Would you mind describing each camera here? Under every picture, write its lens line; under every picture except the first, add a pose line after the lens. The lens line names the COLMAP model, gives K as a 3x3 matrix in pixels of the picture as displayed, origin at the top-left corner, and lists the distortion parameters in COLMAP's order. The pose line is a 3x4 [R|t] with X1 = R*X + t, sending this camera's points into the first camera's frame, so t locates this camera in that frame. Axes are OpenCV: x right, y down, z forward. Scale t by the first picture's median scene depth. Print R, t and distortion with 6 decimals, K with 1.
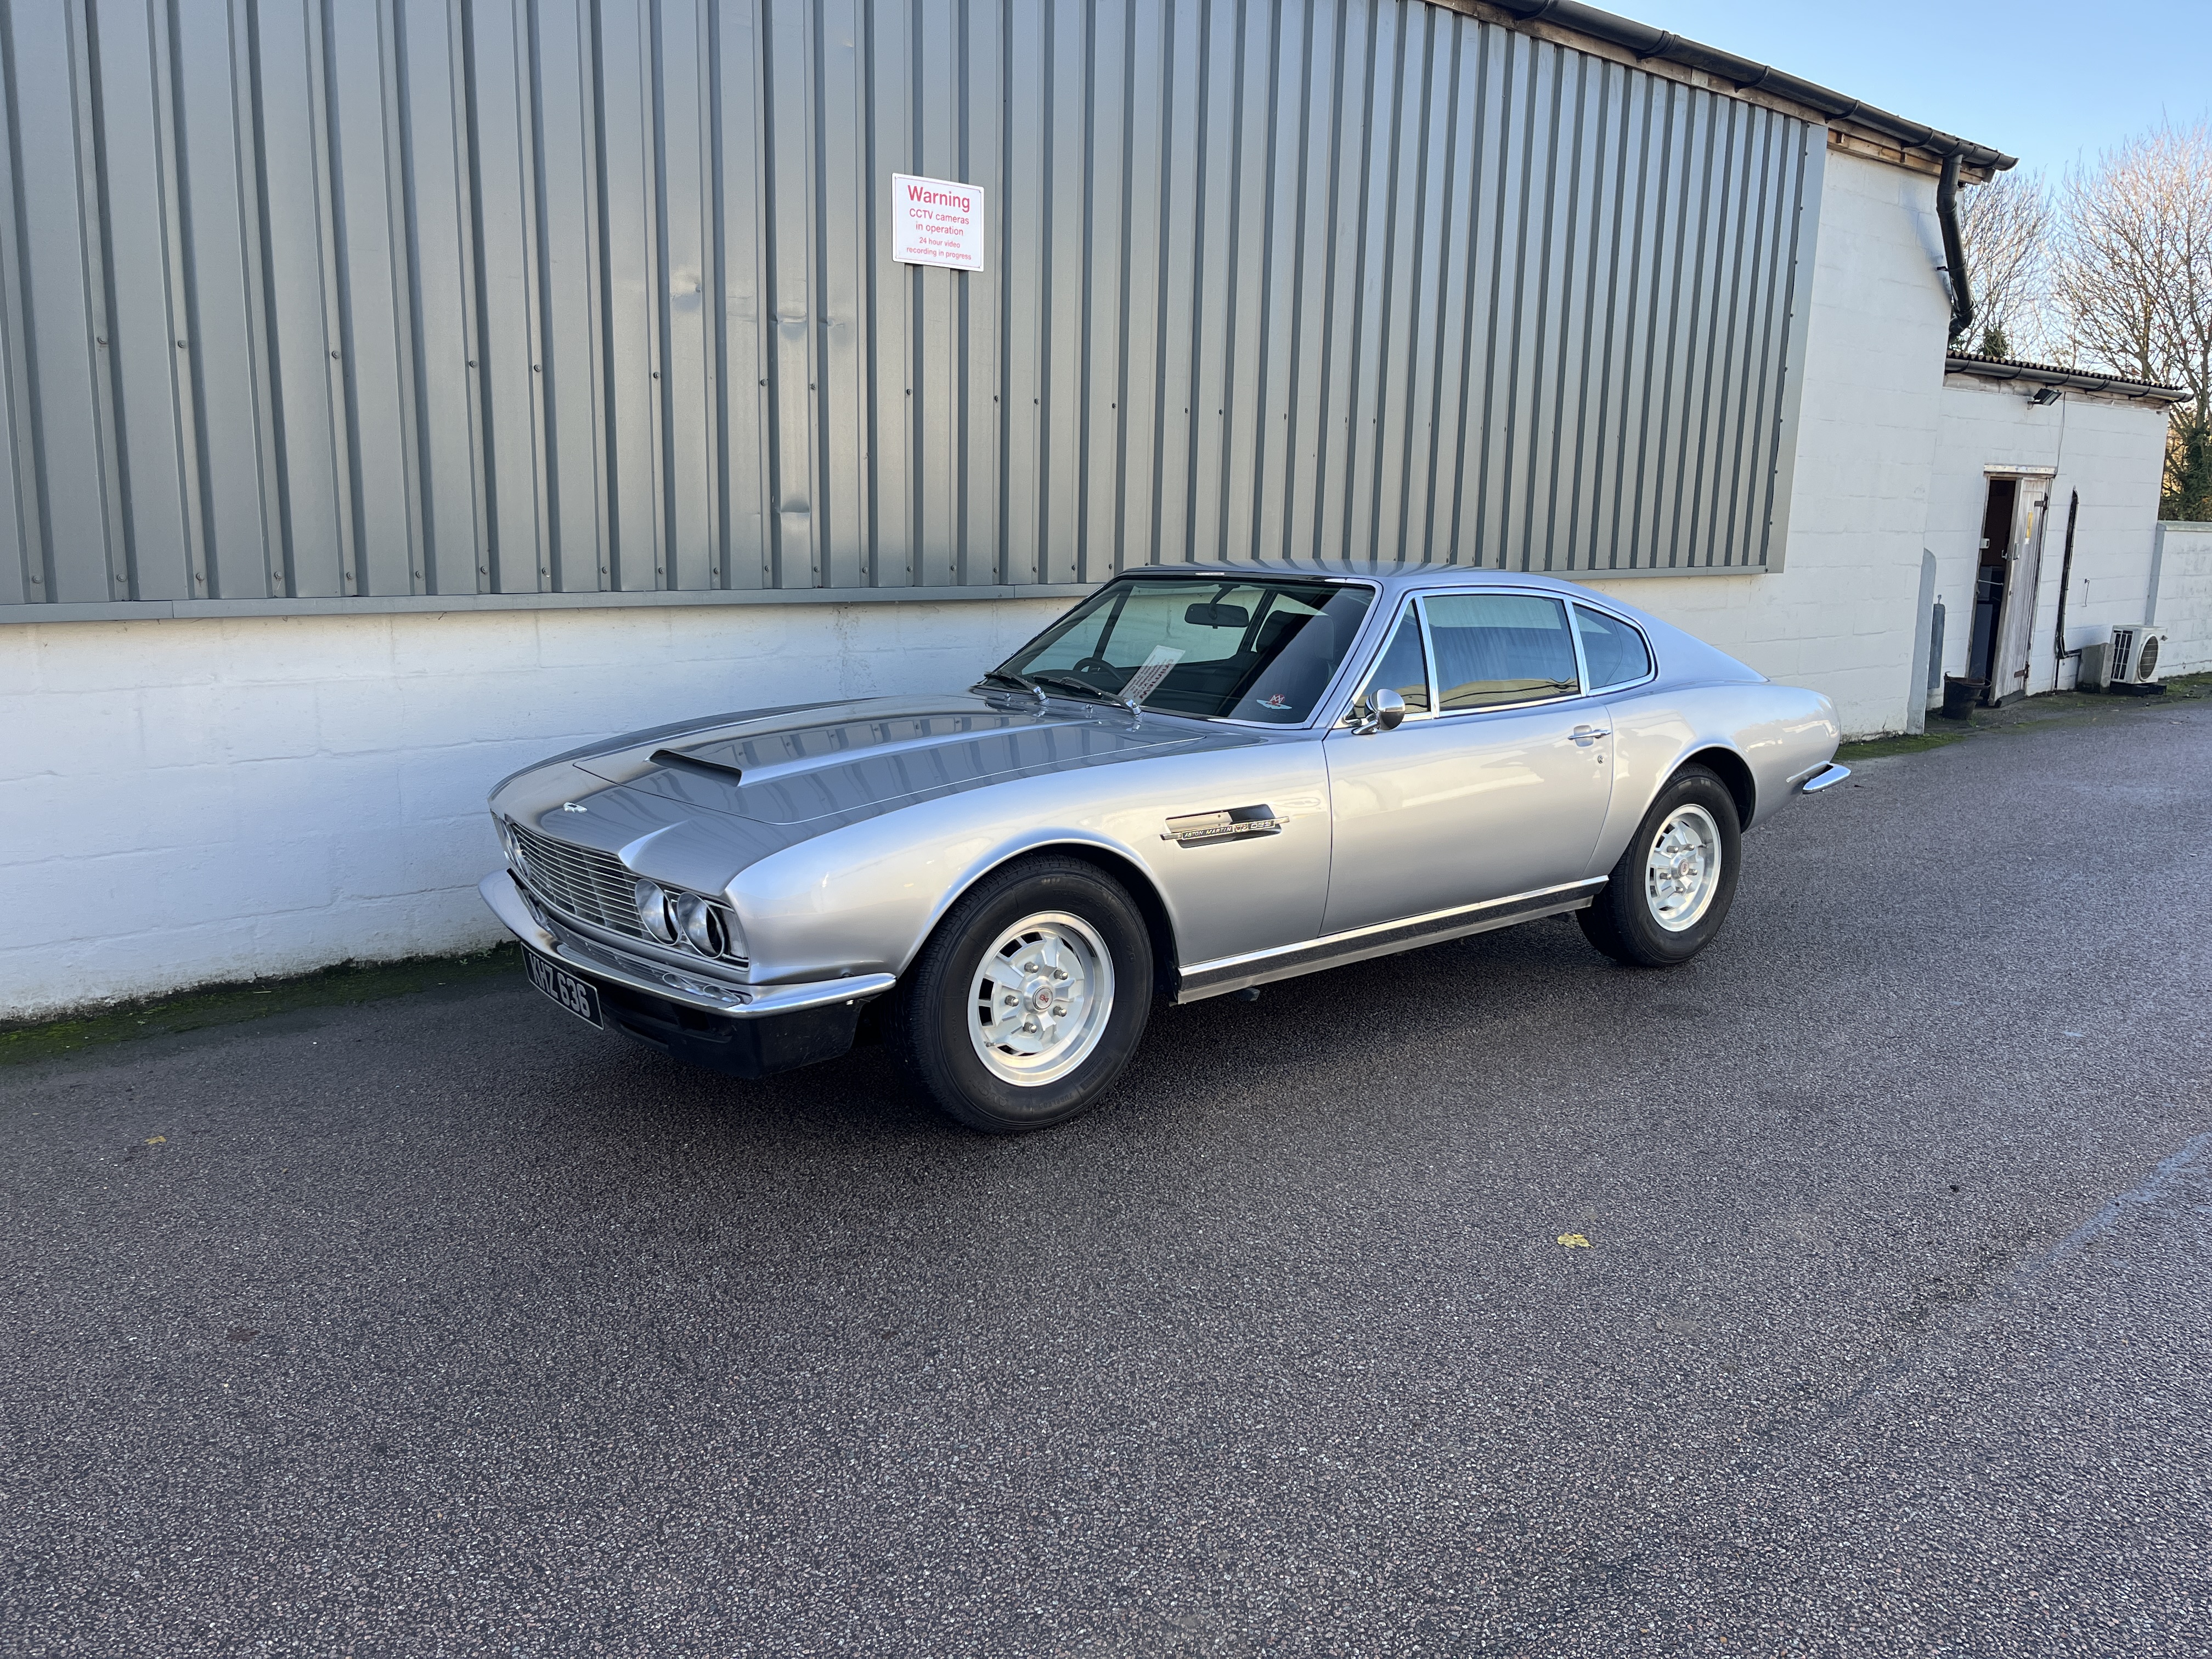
lens RADIAL K [[1672.0, 0, 1093.5], [0, 1672.0, 822.6], [0, 0, 1]] dist [0.067542, -0.099740]
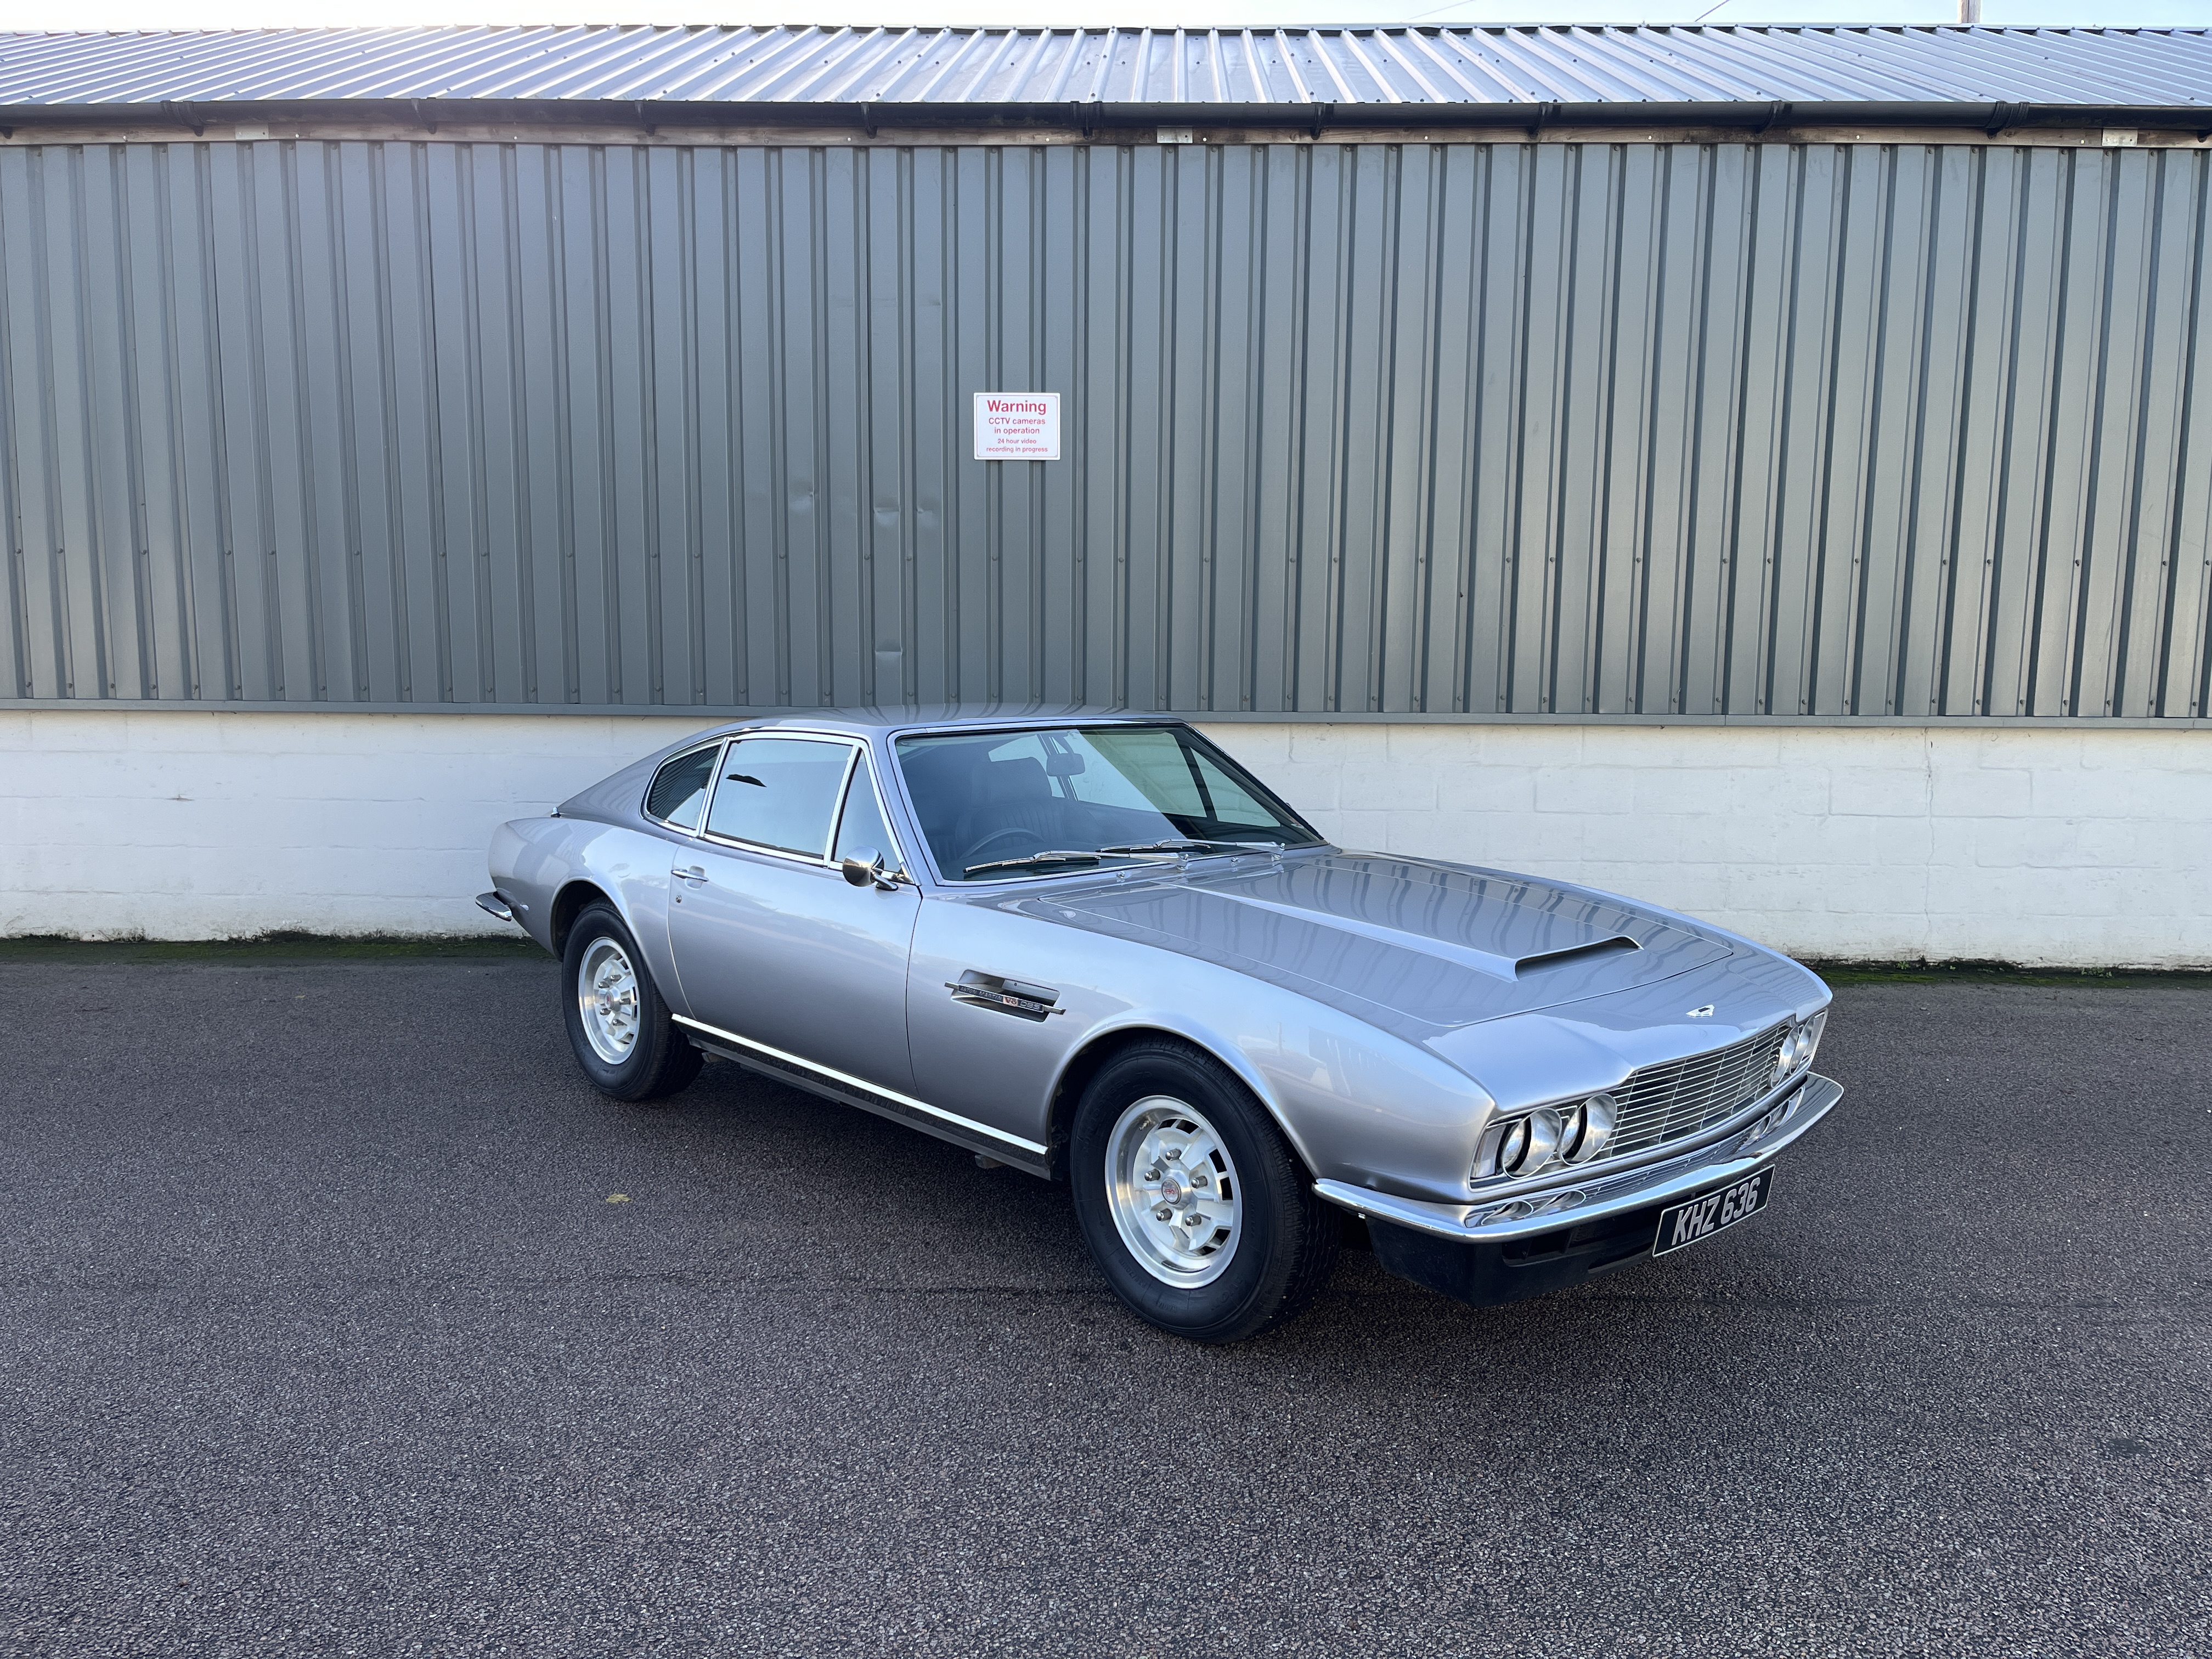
lens RADIAL K [[1672.0, 0, 1114.1], [0, 1672.0, 833.5], [0, 0, 1]] dist [0.067542, -0.099740]
pose [[0.751117, 0.077403, -0.655616, 0.811750], [-0.119244, 0.992675, -0.019417, -0.034675], [0.649310, 0.092763, 0.754845, 0.119310]]
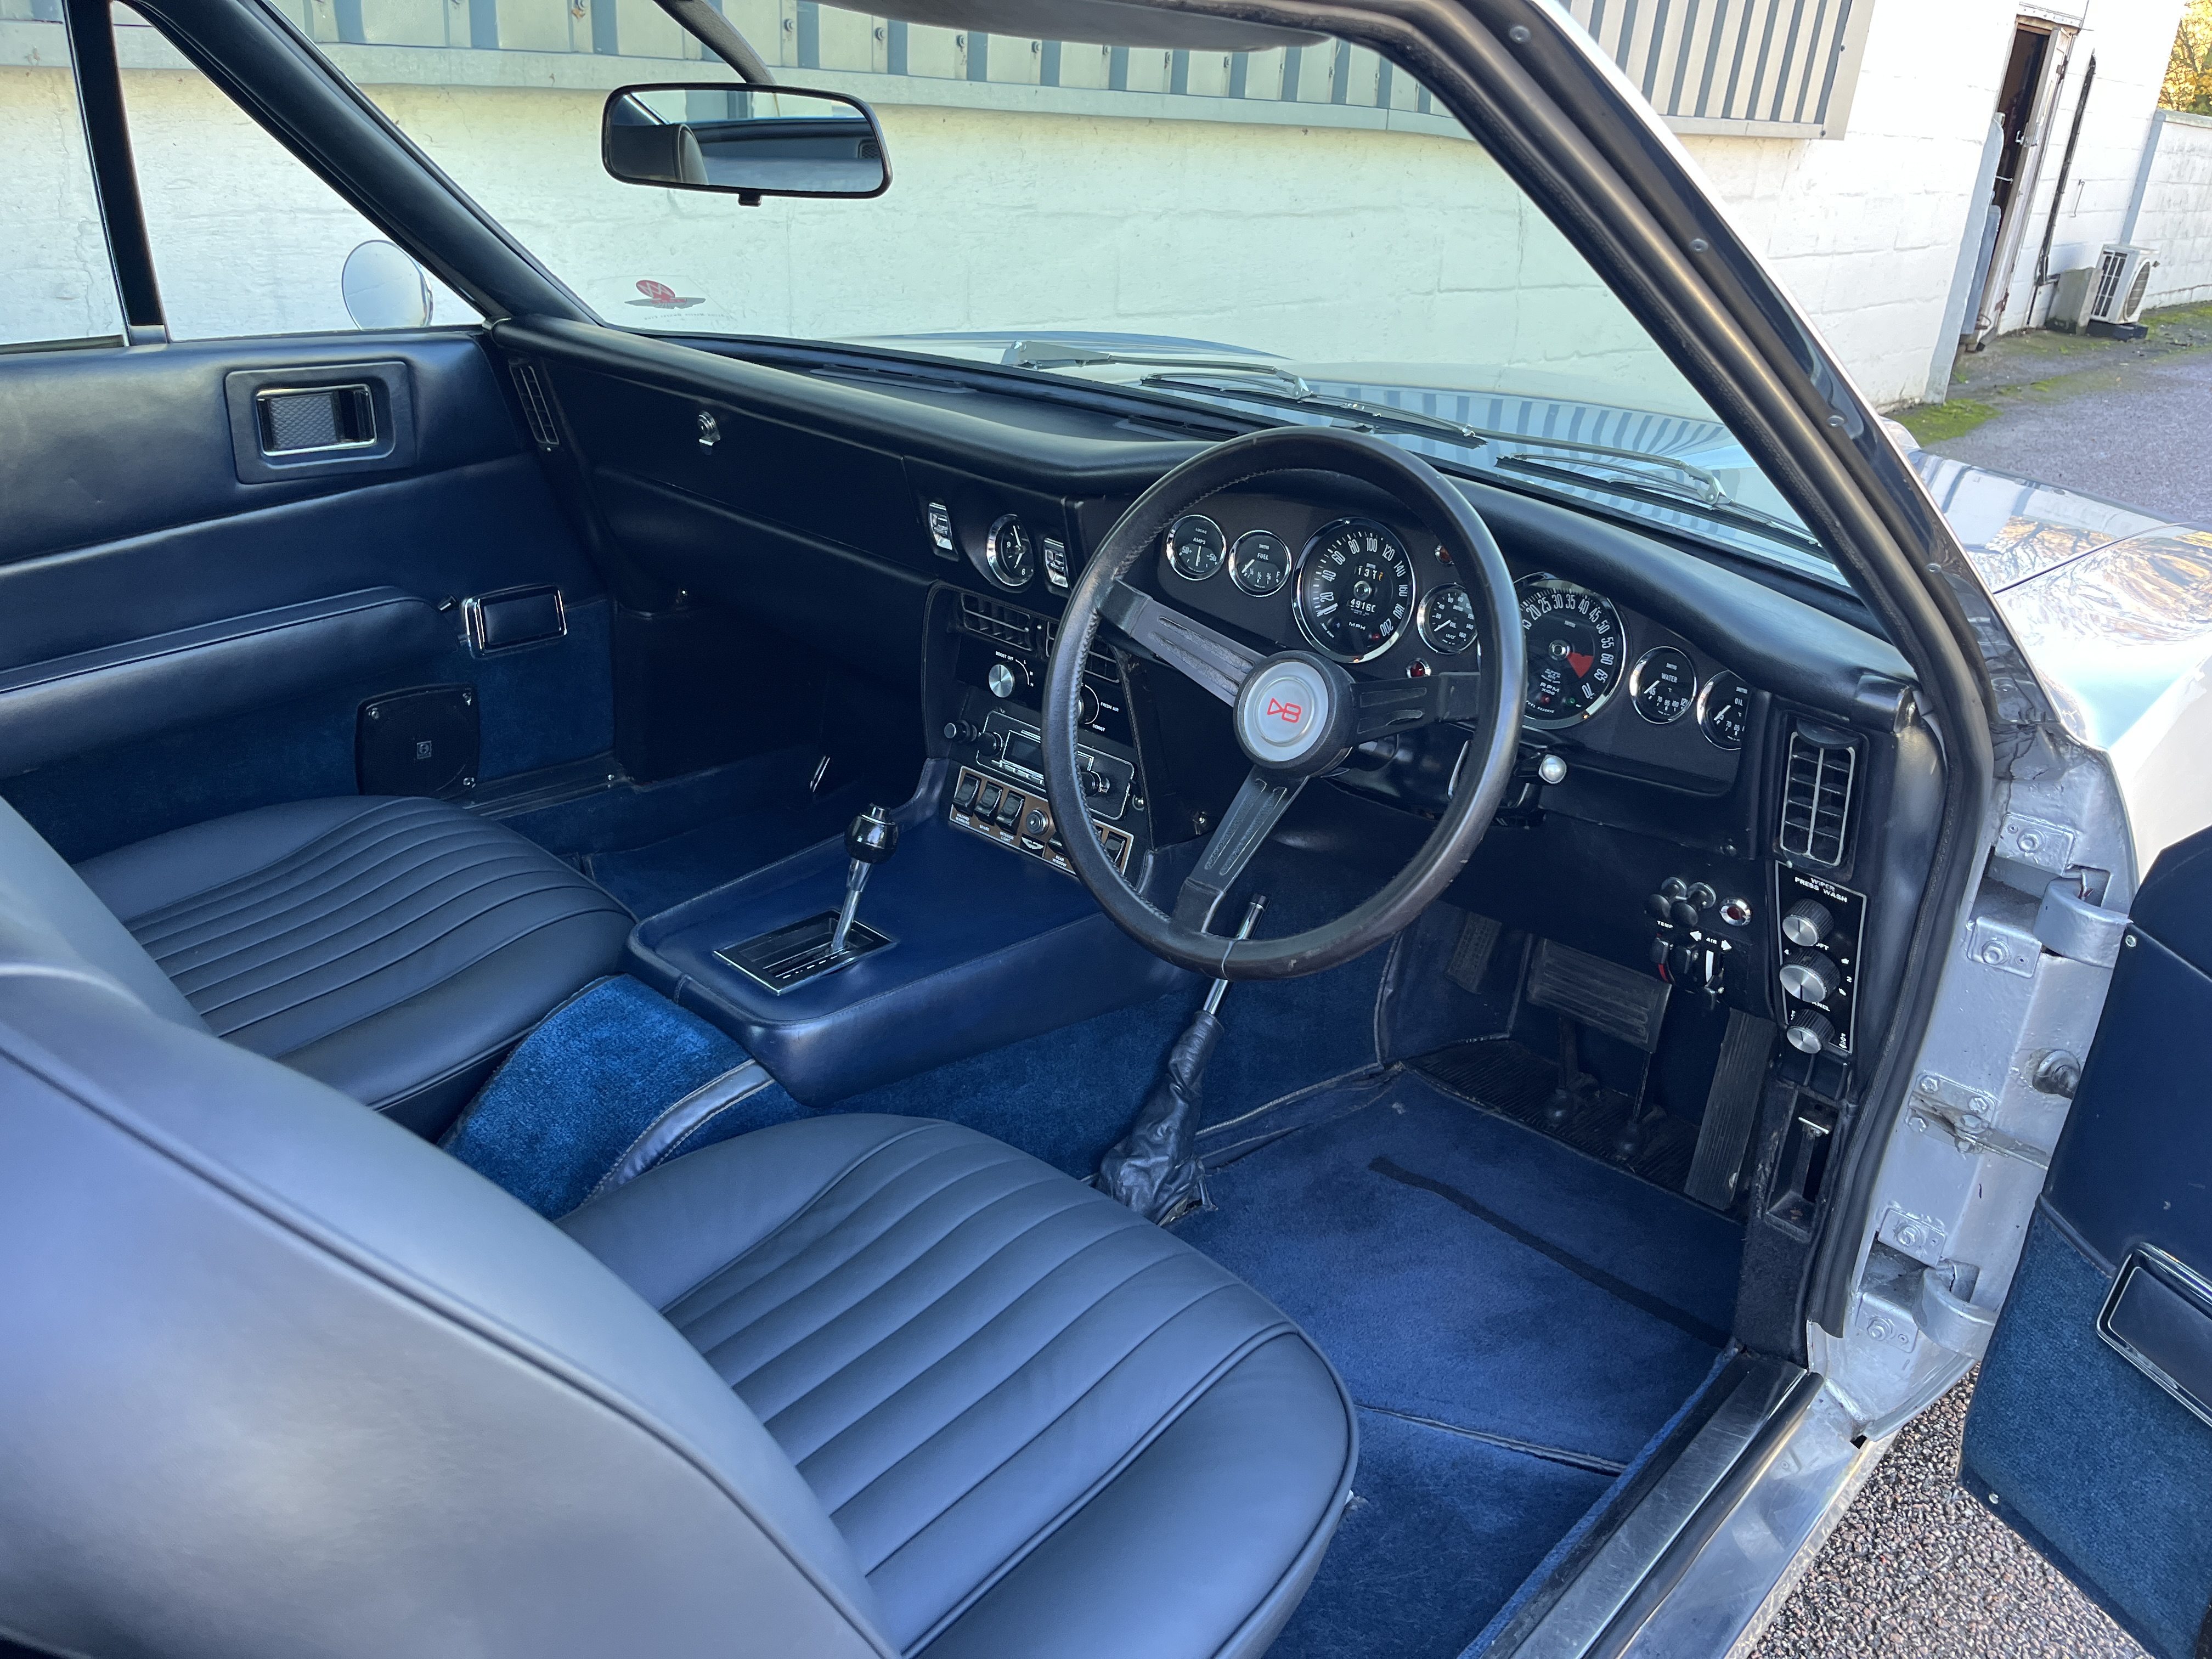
lens RADIAL K [[1672.0, 0, 1123.8], [0, 1672.0, 808.3], [0, 0, 1]] dist [0.067542, -0.099740]
pose [[0.989057, -0.008419, 0.147296, 0.105985], [-0.025959, 0.972866, 0.229910, -0.080823], [-0.145235, -0.231218, 0.962001, 0.671127]]
